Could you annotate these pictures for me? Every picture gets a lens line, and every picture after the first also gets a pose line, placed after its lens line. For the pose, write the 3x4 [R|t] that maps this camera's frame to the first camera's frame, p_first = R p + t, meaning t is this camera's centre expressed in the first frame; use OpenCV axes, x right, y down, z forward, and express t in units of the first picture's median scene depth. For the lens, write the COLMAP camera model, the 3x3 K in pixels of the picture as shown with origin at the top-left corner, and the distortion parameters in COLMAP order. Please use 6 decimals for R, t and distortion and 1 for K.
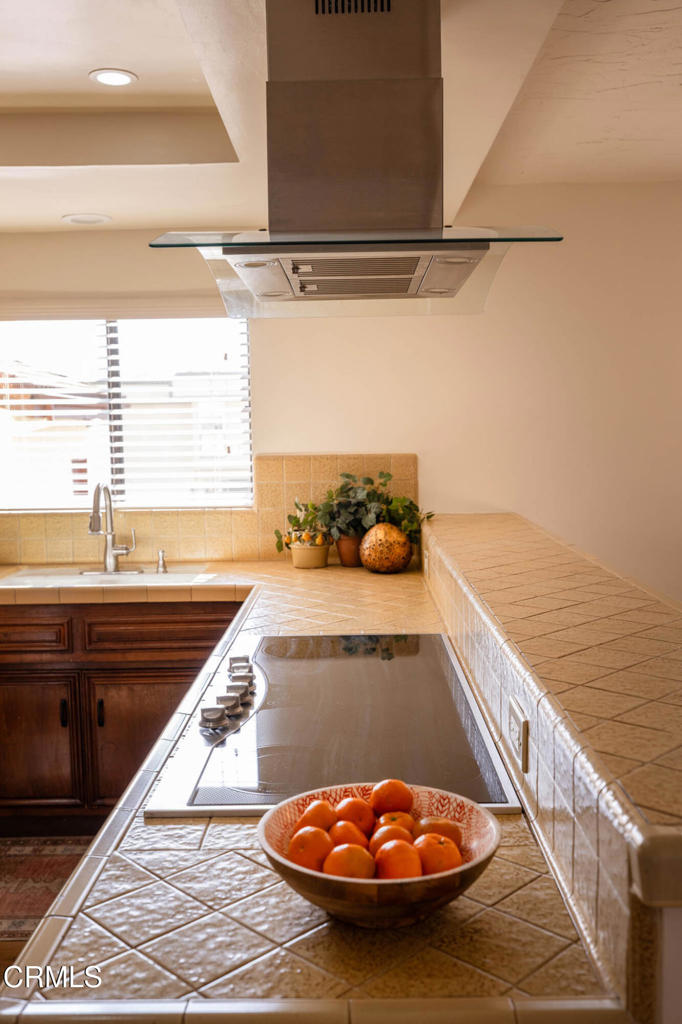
lens RADIAL K [[983.5, 0, 332.4], [0, 983.5, 514.4], [0, 0, 1]] dist [-0.012009, 0.000000]
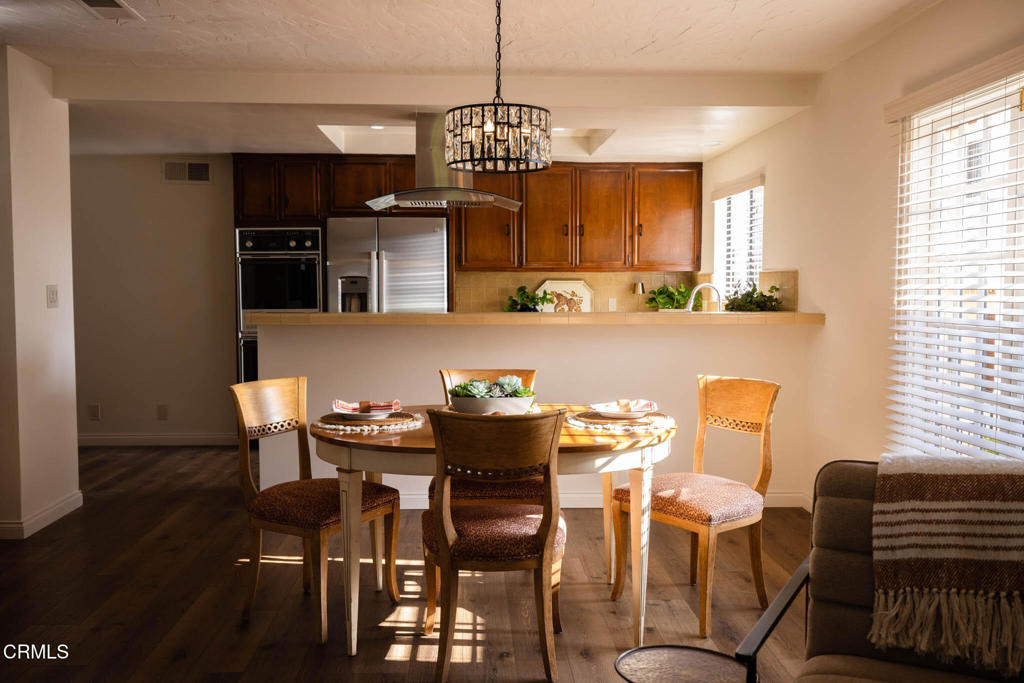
lens RADIAL K [[915.3, 0, 511.6], [0, 915.3, 340.4], [0, 0, 1]] dist [0.010829, -0.002329]
pose [[0.048060, 0.076595, -0.995903, 1.483470], [-0.089866, 0.993343, 0.072062, -0.019464], [0.994794, 0.086035, 0.054624, 0.552052]]
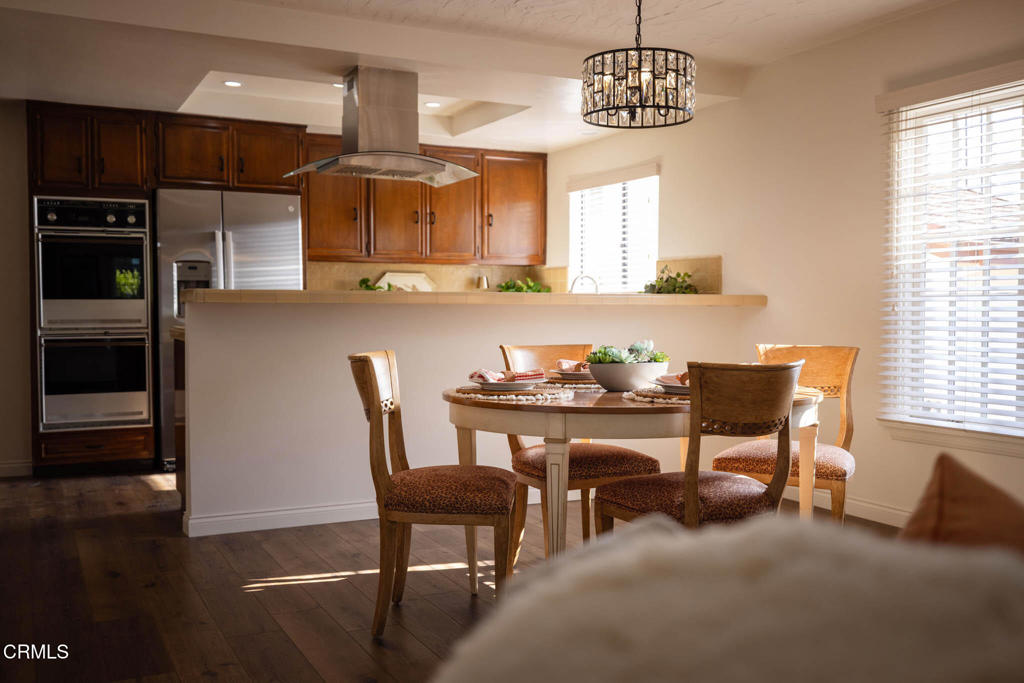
lens RADIAL K [[983.5, 0, 519.9], [0, 983.5, 350.8], [0, 0, 1]] dist [-0.012009, 0.000000]
pose [[0.457103, 0.055662, -0.887670, 1.340598], [-0.089397, 0.995861, 0.016411, 0.088830], [0.884910, 0.071854, 0.460187, 0.063248]]
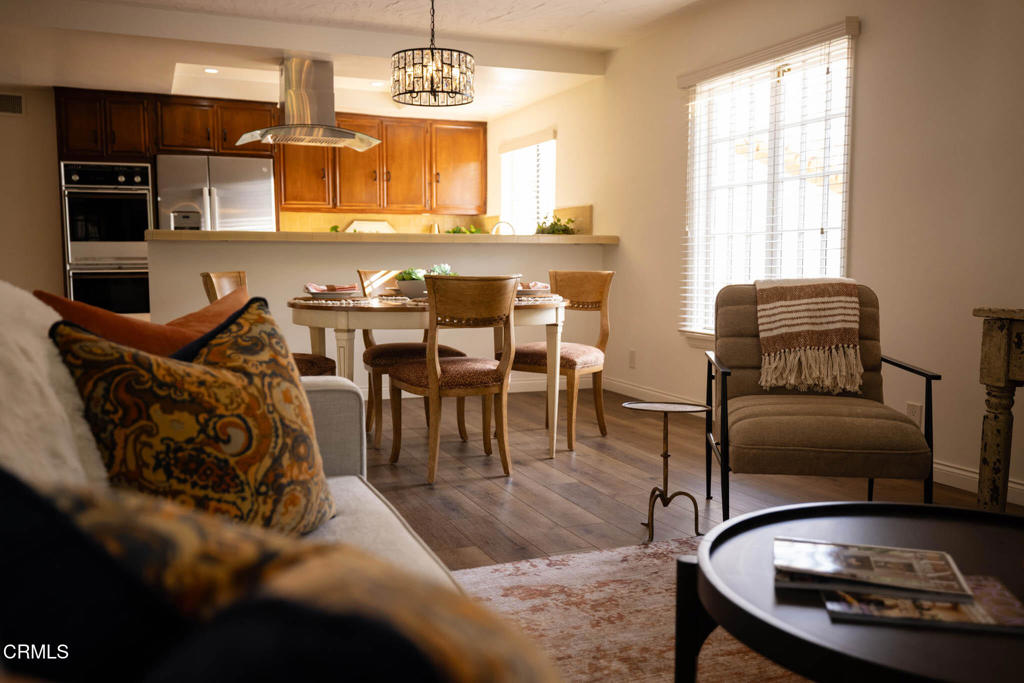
lens RADIAL K [[889.3, 0, 511.1], [0, 889.3, 344.1], [0, 0, 1]] dist [0.001542, 0.008490]
pose [[0.382773, 0.103484, -0.918028, 1.674591], [-0.089104, 0.993209, 0.074807, 0.092583], [0.919535, 0.053166, 0.389394, 0.238172]]
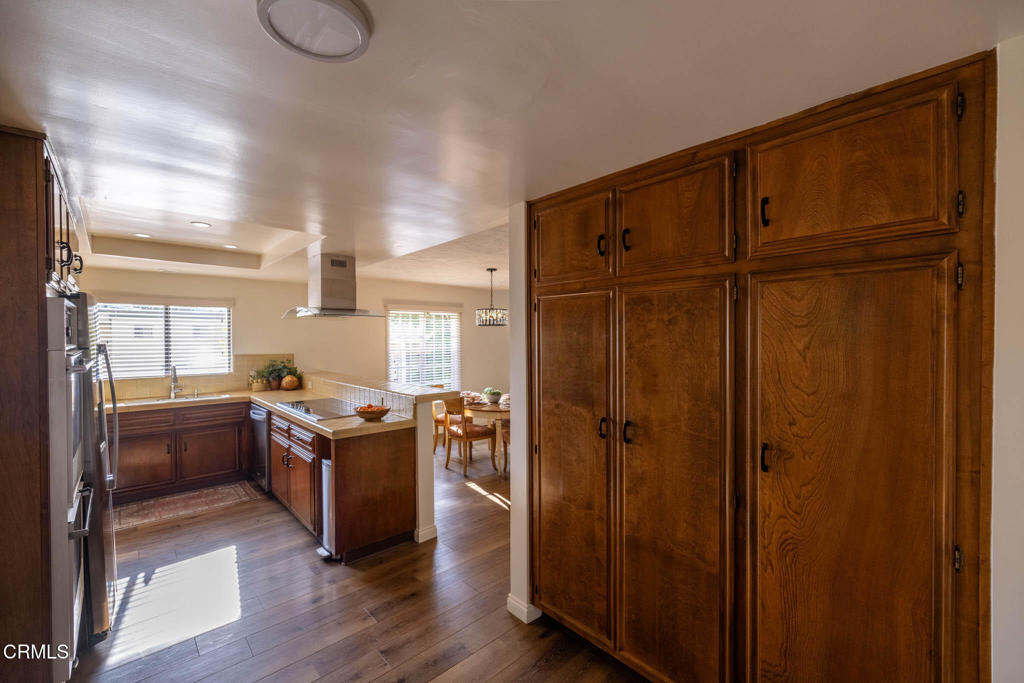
lens RADIAL K [[430.4, 0, 515.6], [0, 430.4, 341.5], [0, 0, 1]] dist [-0.004045, 0.000685]
pose [[0.731373, 0.008076, 0.681929, -0.351794], [0.054563, 0.996032, -0.070314, 0.036808], [-0.679791, 0.088634, 0.728030, -0.520068]]
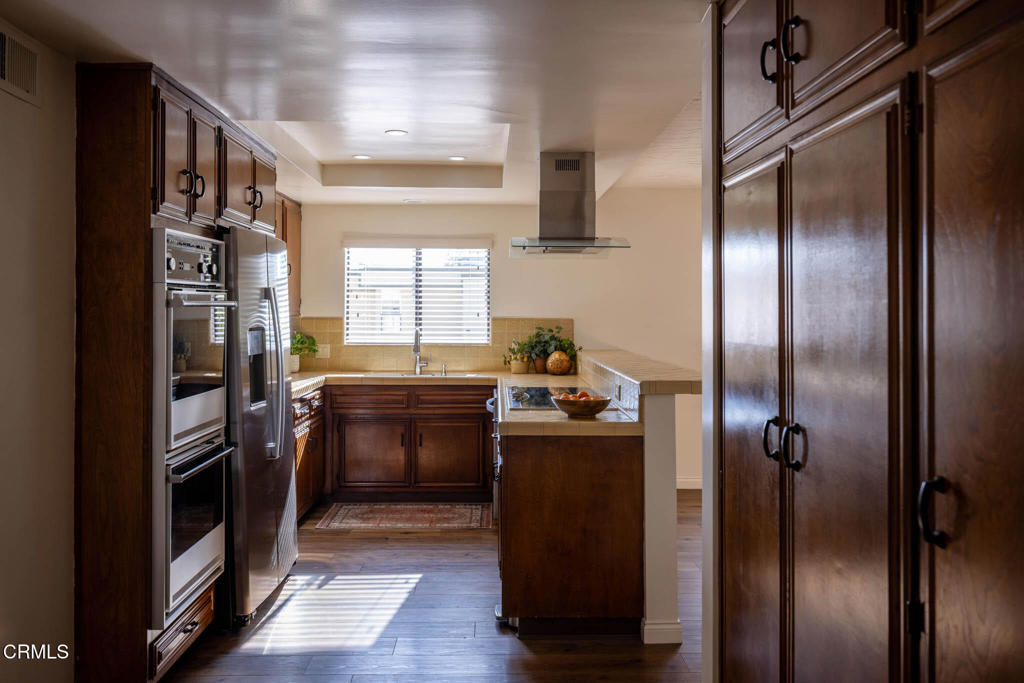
lens RADIAL K [[824.2, 0, 488.1], [0, 824.2, 303.7], [0, 0, 1]] dist [0.039585, 0.003821]
pose [[0.999772, 0.018500, 0.010708, -0.108843], [-0.017345, 0.994899, -0.099369, 0.080473], [-0.012491, 0.099161, 0.994993, -0.684278]]
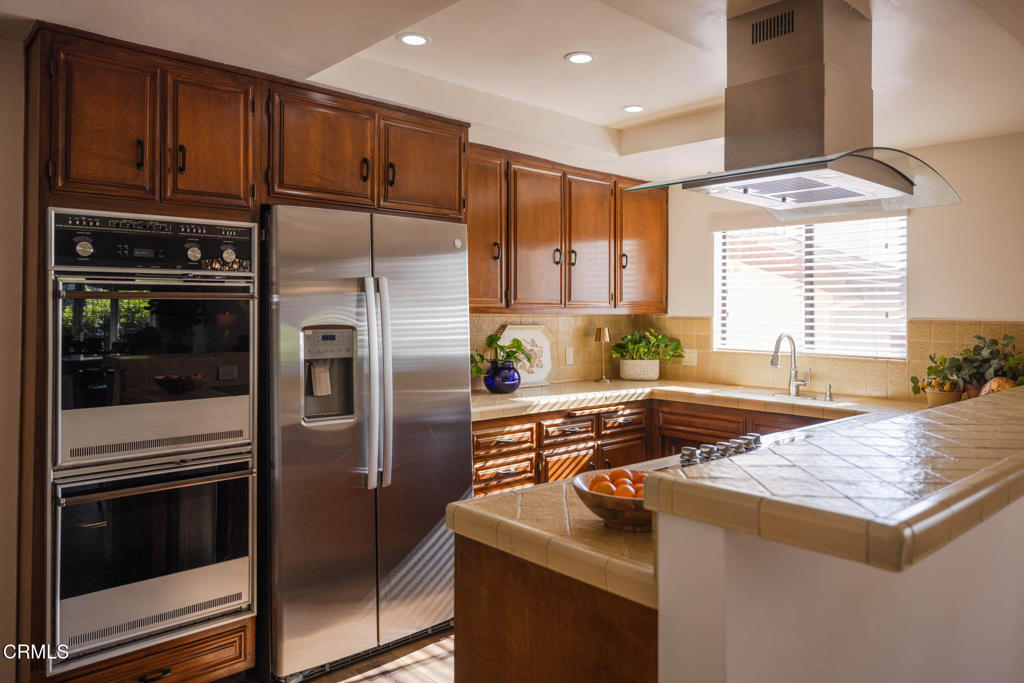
lens RADIAL K [[709.3, 0, 509.7], [0, 709.3, 302.7], [0, 0, 1]] dist [-0.004047, 0.000066]
pose [[0.675527, 0.011955, -0.737238, 0.269298], [-0.082961, 0.994752, -0.059886, 0.018875], [0.732653, 0.101616, 0.672974, -0.025547]]
